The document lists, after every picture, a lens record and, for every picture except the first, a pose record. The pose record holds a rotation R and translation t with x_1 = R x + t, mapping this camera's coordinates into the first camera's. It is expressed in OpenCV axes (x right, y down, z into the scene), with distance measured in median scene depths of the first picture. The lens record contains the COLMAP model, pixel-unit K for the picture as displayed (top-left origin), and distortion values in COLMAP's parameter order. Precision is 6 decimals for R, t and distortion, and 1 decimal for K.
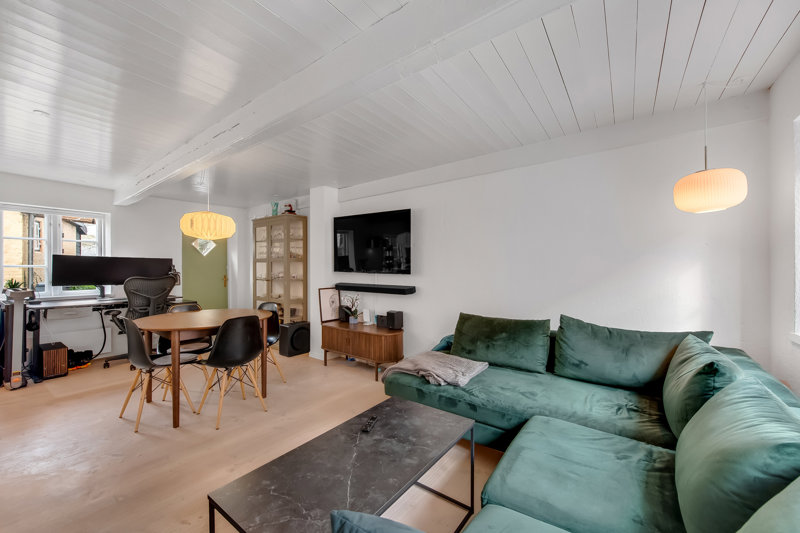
lens RADIAL K [[317.5, 0, 399.3], [0, 317.5, 267.4], [0, 0, 1]] dist [-0.002097, -0.000048]
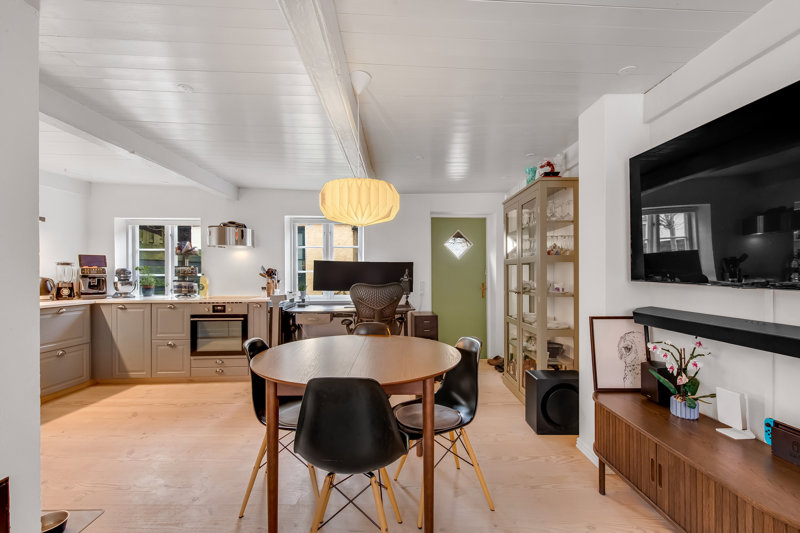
lens RADIAL K [[346.6, 0, 400.3], [0, 346.6, 273.9], [0, 0, 1]] dist [0.008220, -0.000953]
pose [[0.629047, 0.001345, -0.777366, -0.029799], [0.000171, 0.999998, 0.001868, 0.001977], [0.777367, -0.001308, 0.629046, 0.439633]]
